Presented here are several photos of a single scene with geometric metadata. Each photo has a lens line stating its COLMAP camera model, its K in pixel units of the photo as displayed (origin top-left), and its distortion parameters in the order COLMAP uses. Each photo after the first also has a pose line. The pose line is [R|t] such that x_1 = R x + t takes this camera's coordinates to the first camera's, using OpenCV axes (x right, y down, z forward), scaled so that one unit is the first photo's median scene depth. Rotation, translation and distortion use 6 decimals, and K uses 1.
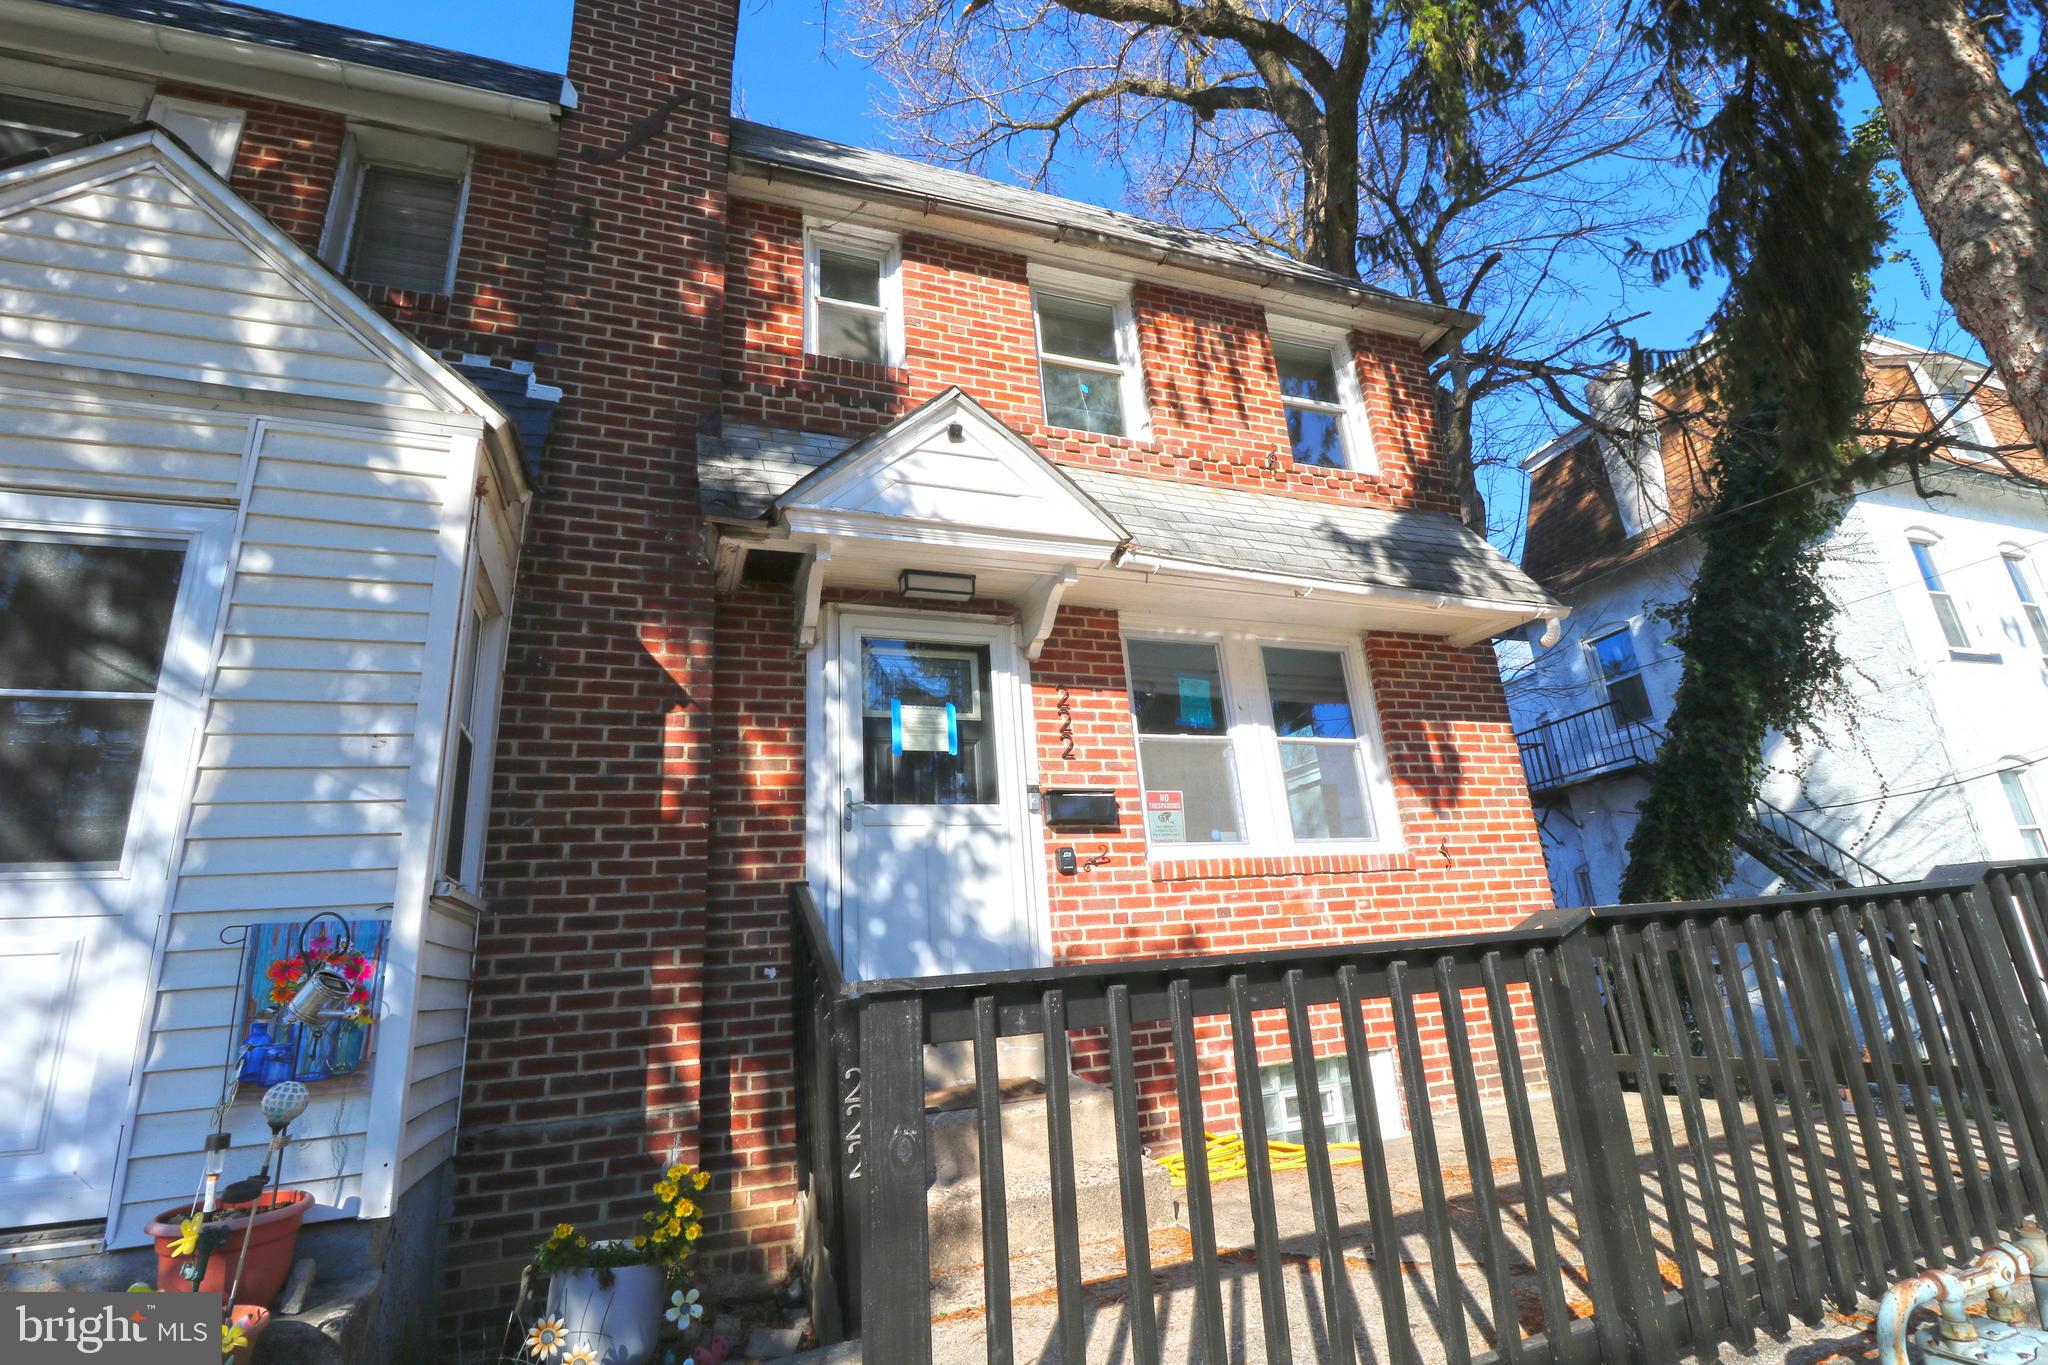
lens RADIAL K [[941.6, 0, 1024.0], [0, 941.6, 682.5], [0, 0, 1]] dist [-0.000257, -0.007201]
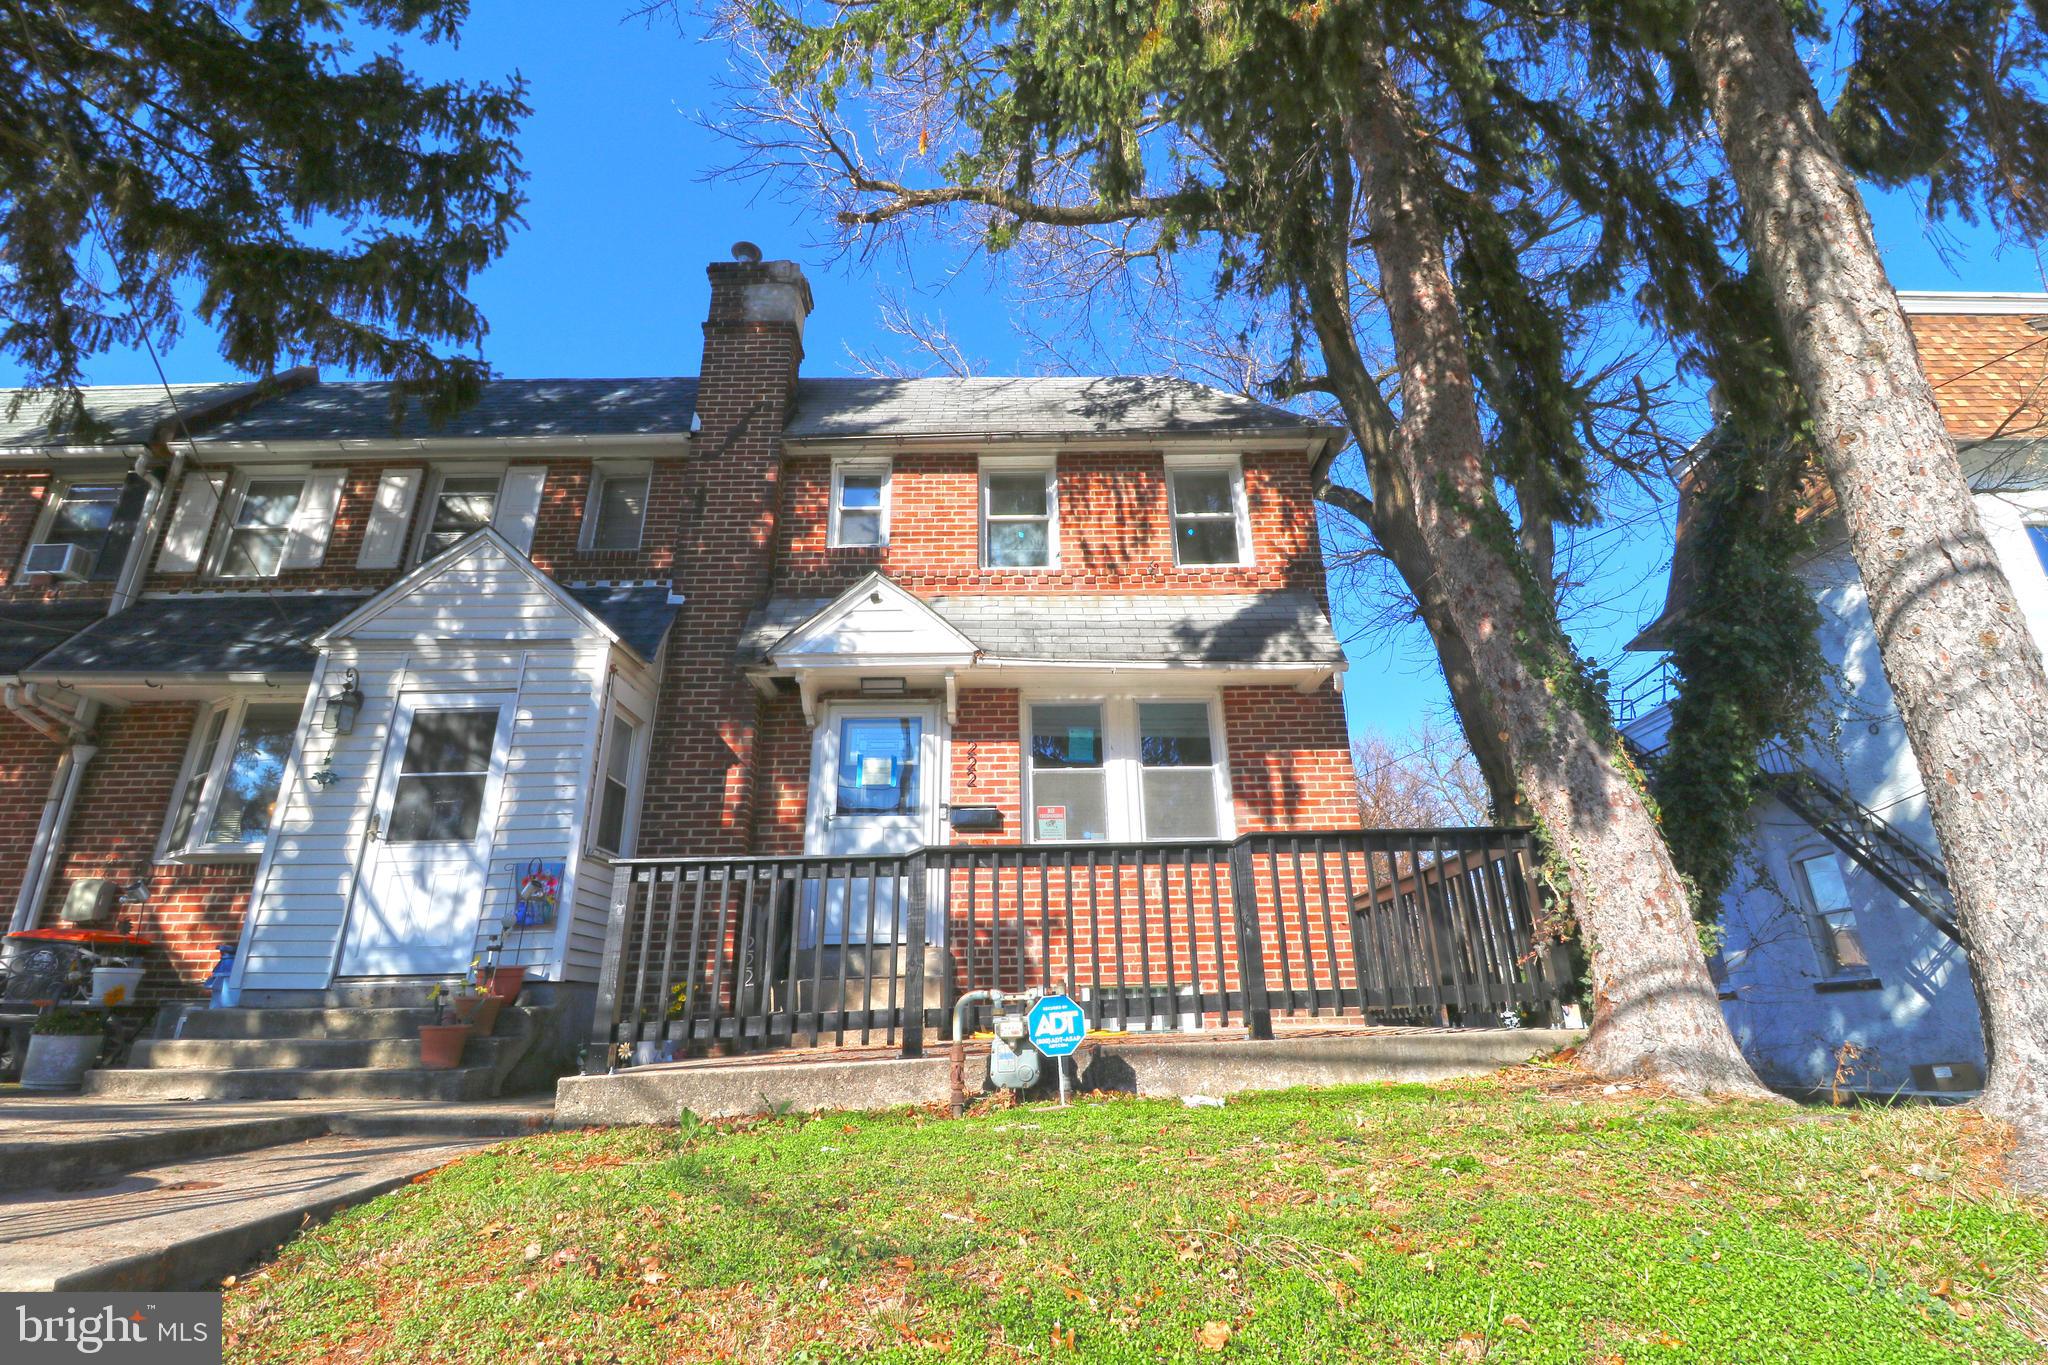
lens RADIAL K [[949.7, 0, 1034.2], [0, 949.7, 670.8], [0, 0, 1]] dist [0.002729, -0.015393]
pose [[0.940374, -0.067798, -0.333316, 0.685125], [0.054513, 0.997307, -0.049062, -0.029367], [0.335745, 0.027967, 0.941538, -0.472955]]
